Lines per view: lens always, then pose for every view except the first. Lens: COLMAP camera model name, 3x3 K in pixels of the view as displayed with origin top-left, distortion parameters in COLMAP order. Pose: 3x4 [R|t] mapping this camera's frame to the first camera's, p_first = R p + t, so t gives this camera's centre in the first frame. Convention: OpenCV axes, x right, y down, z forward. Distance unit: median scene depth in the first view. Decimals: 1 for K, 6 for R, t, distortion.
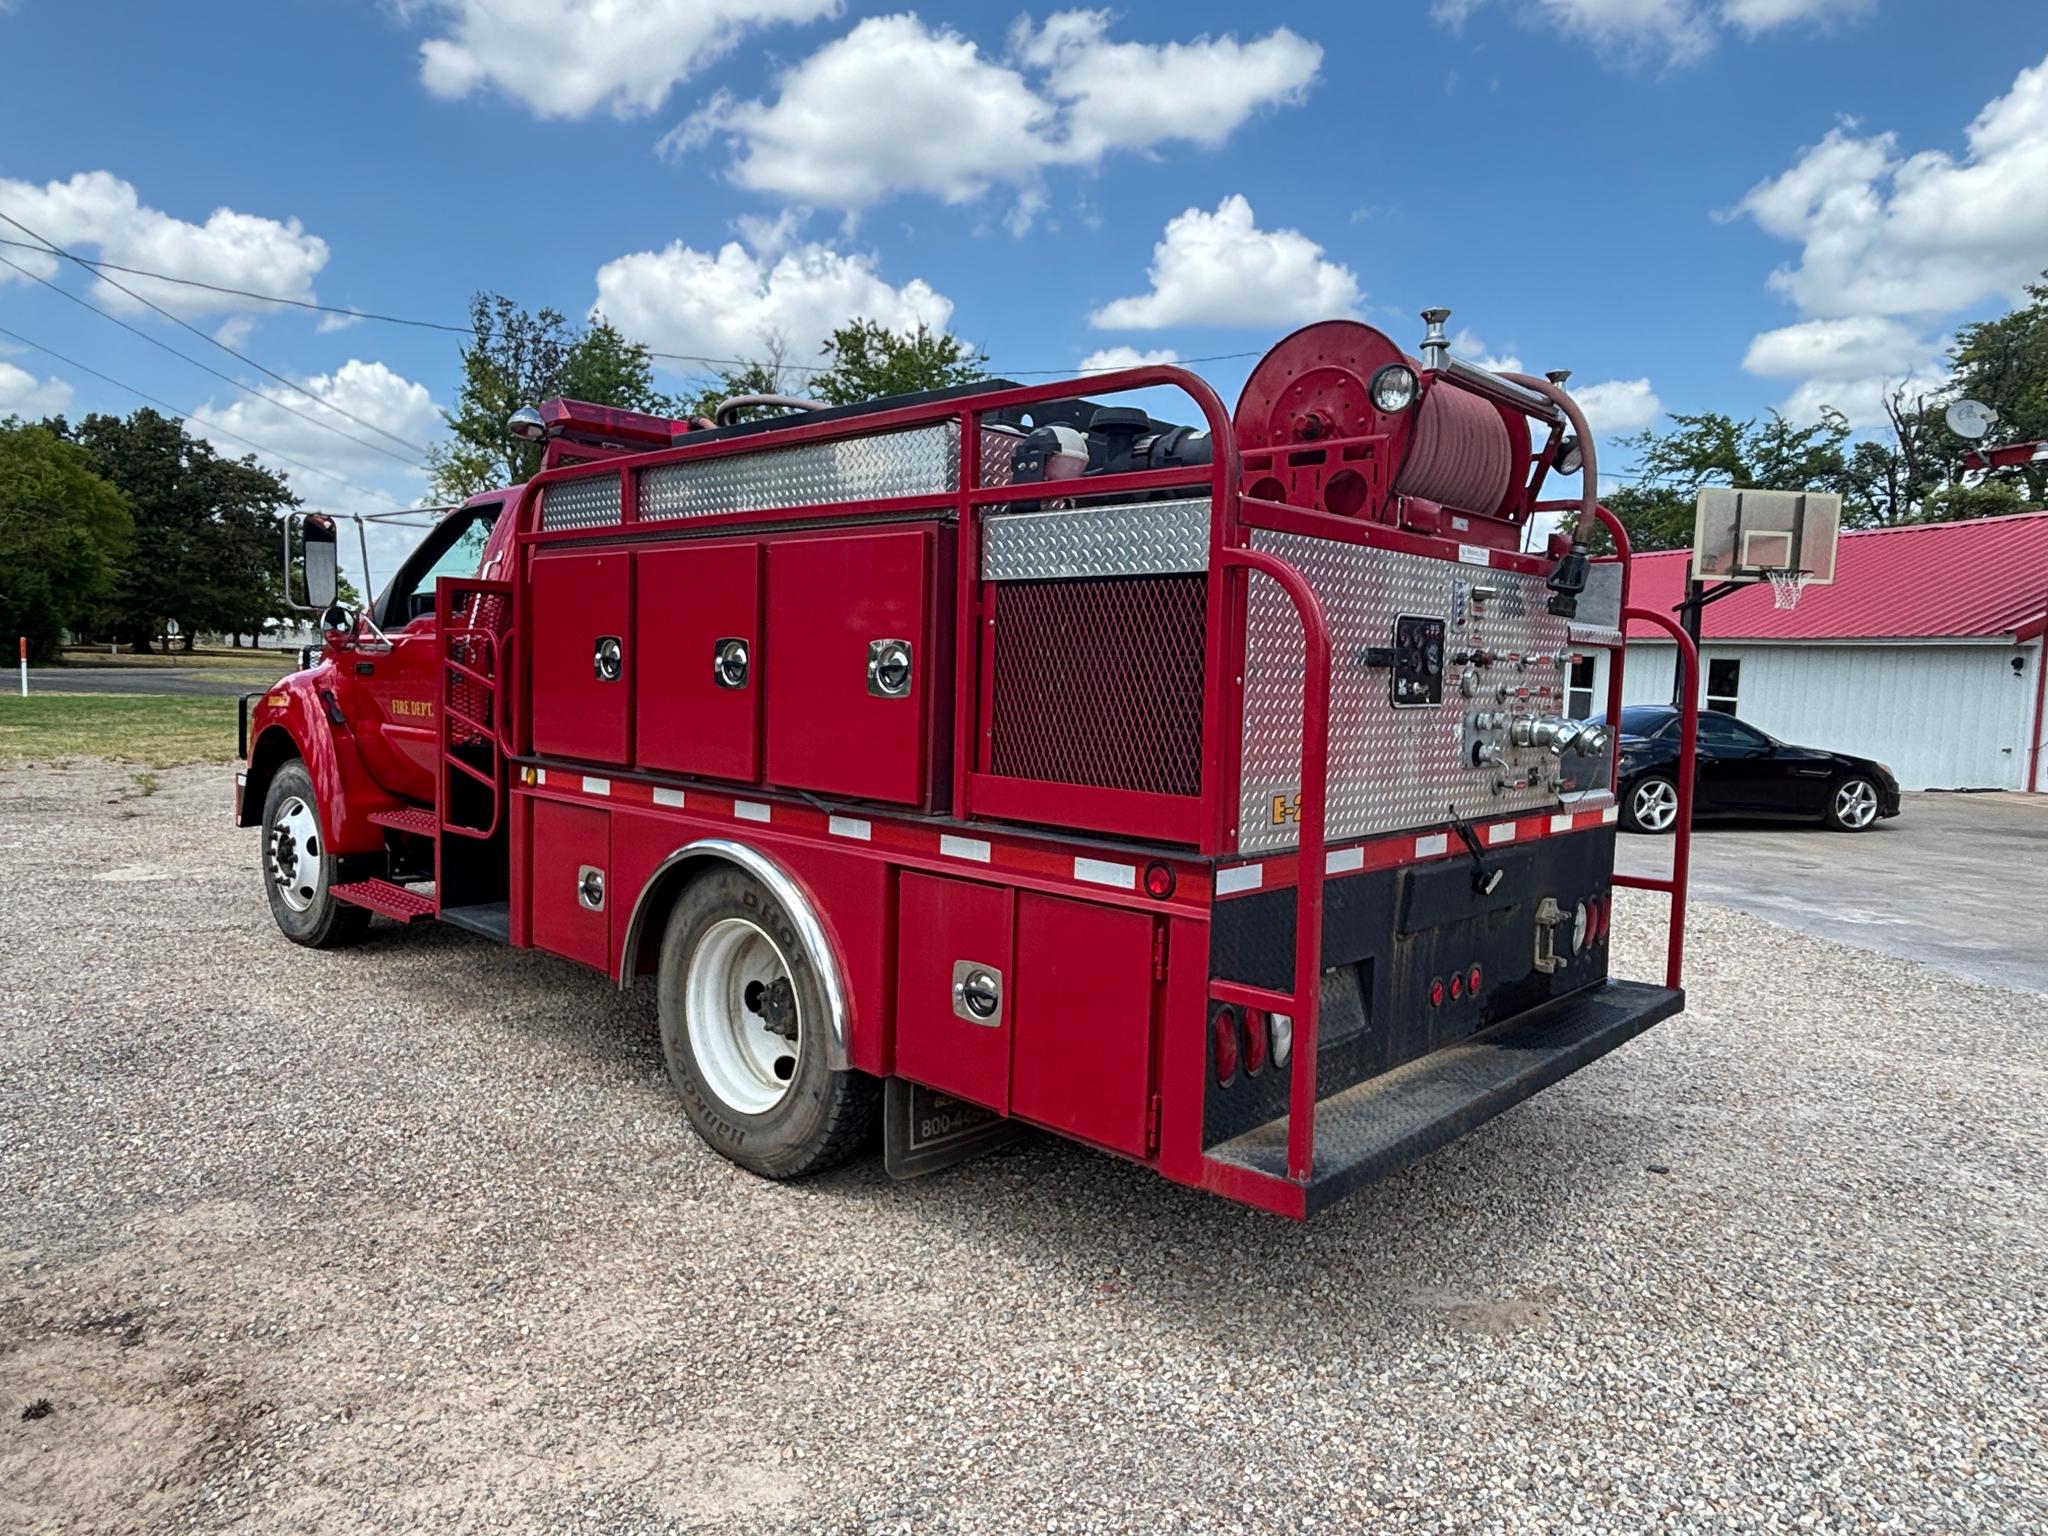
lens RADIAL K [[1259.5, 0, 1064.9], [0, 1259.5, 762.8], [0, 0, 1]] dist [0.002085, -0.001530]
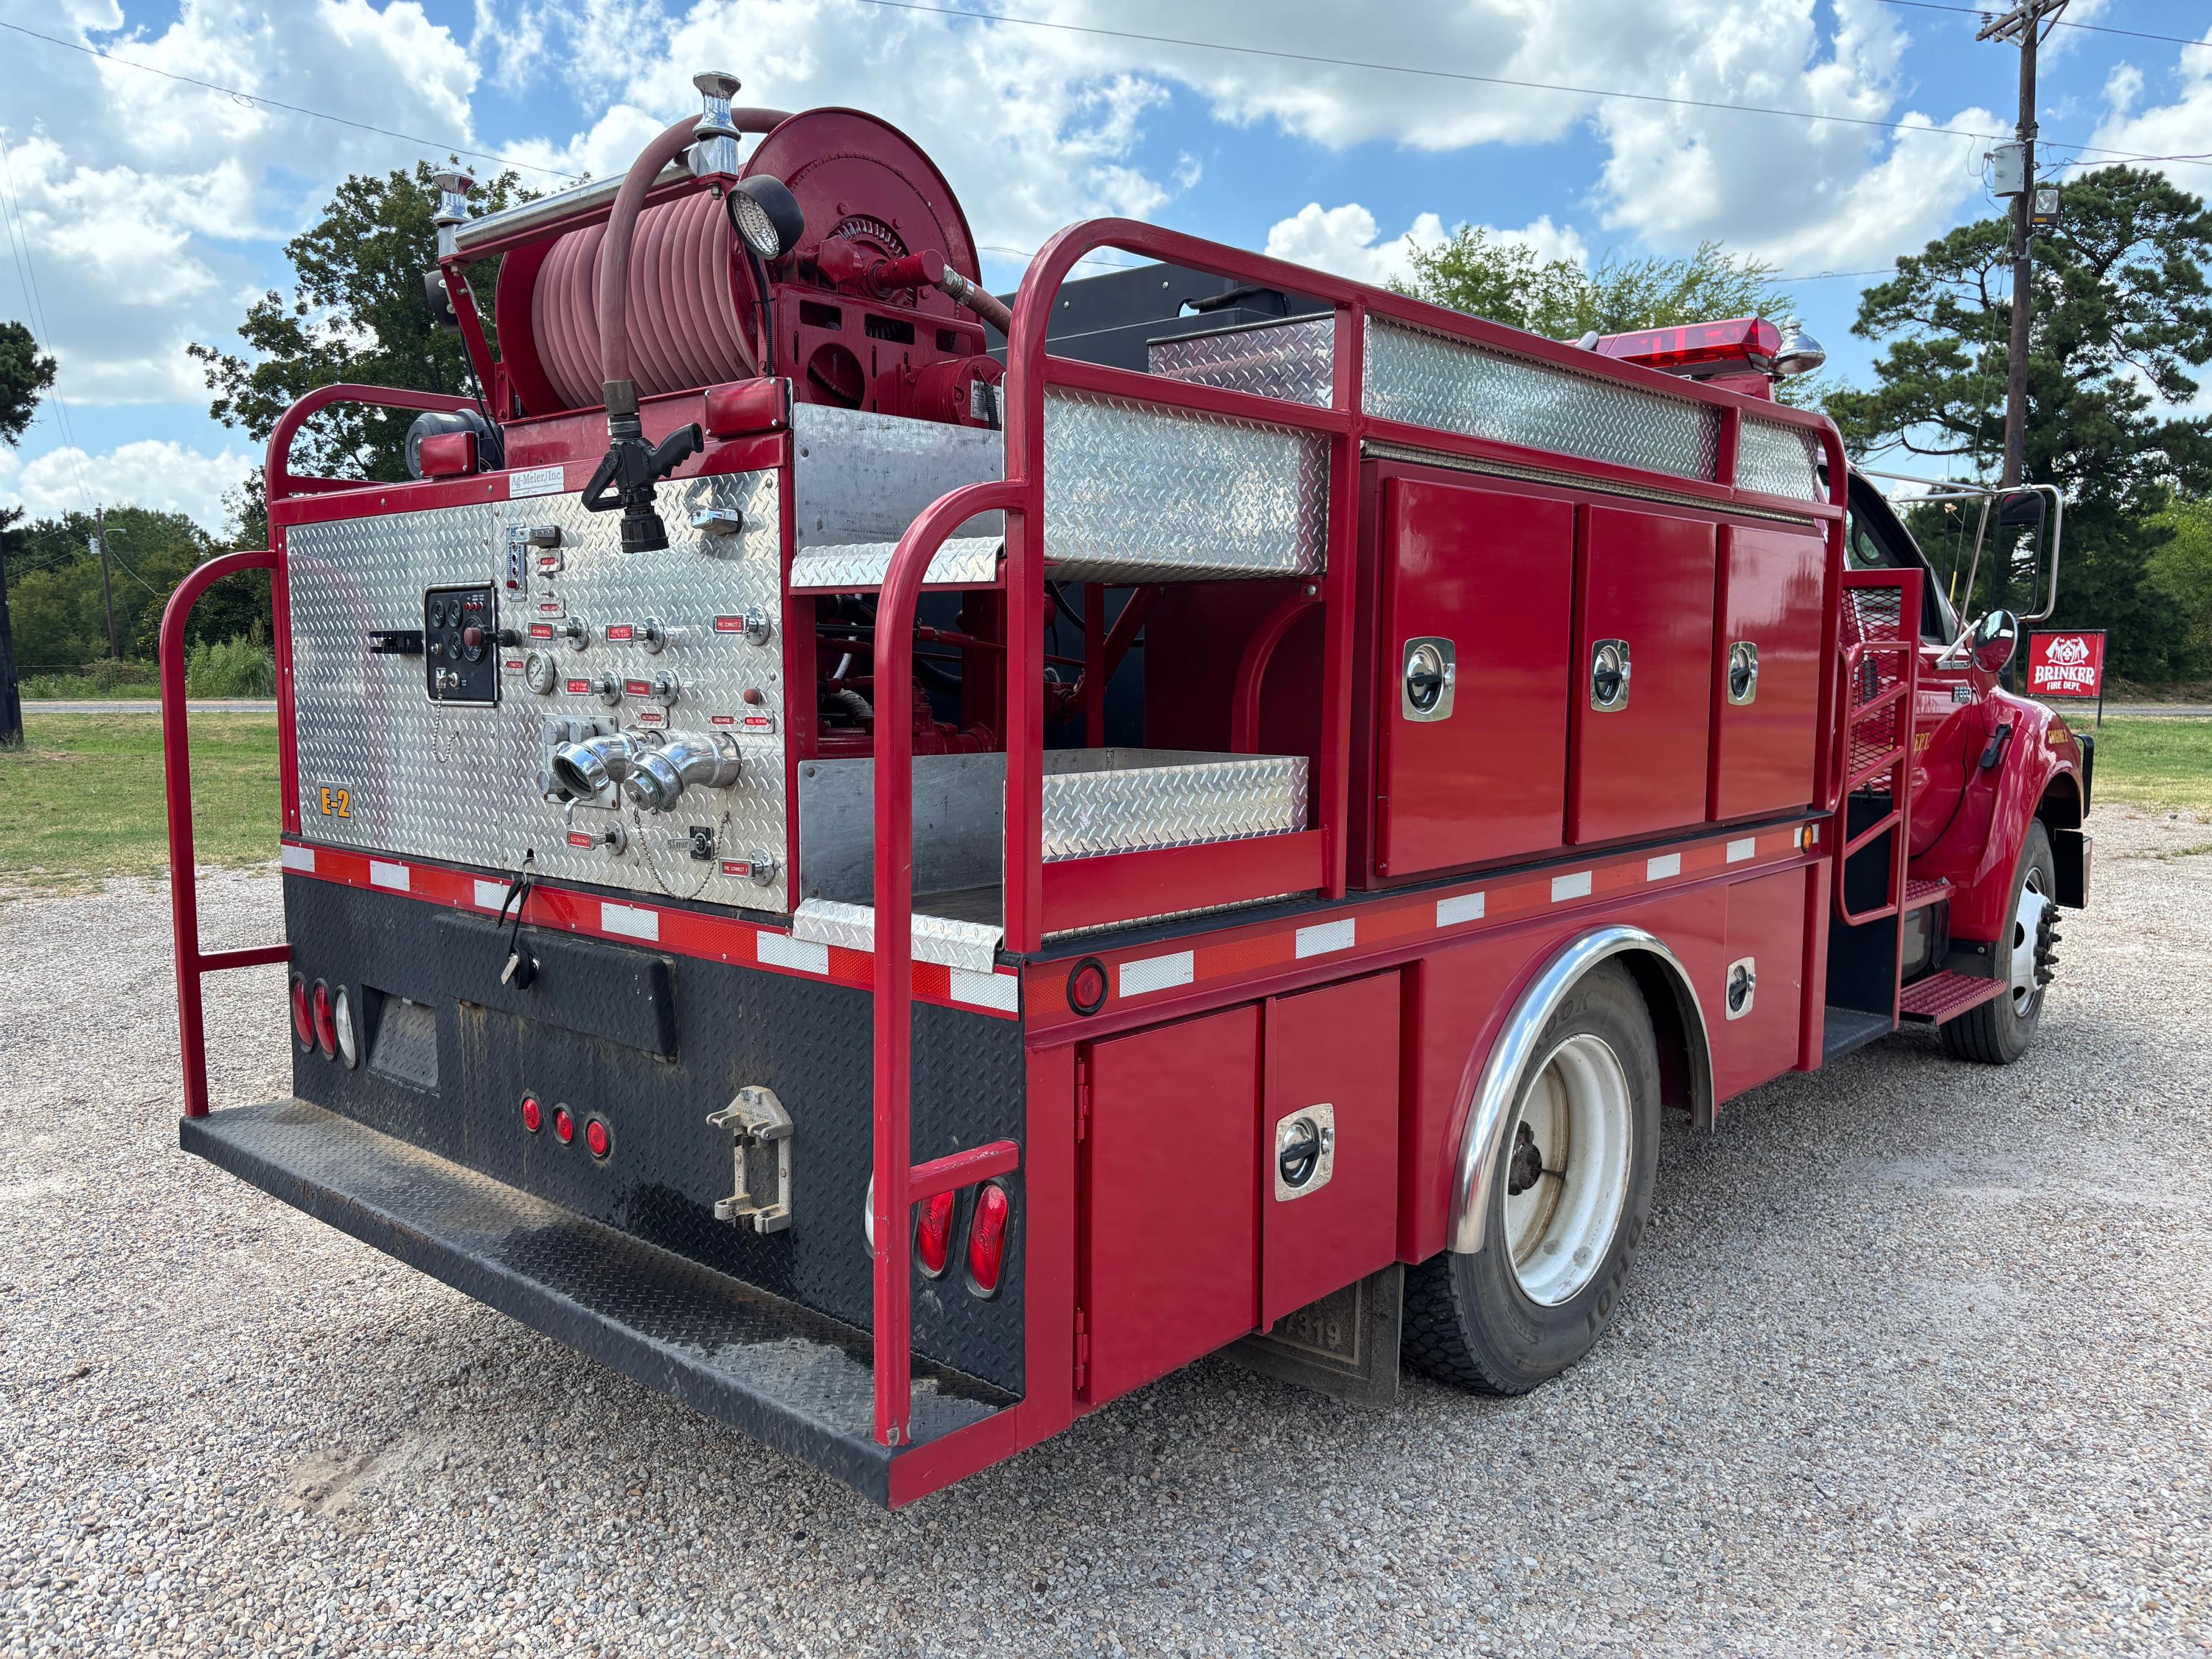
lens RADIAL K [[1774.4, 0, 1112.7], [0, 1774.4, 866.1], [0, 0, 1]] dist [0.039385, 0.003763]
pose [[-0.022381, 0.087493, -0.995914, 1.696672], [-0.070002, 0.993581, 0.088862, -0.088550], [0.997296, 0.071705, -0.016113, 1.775283]]
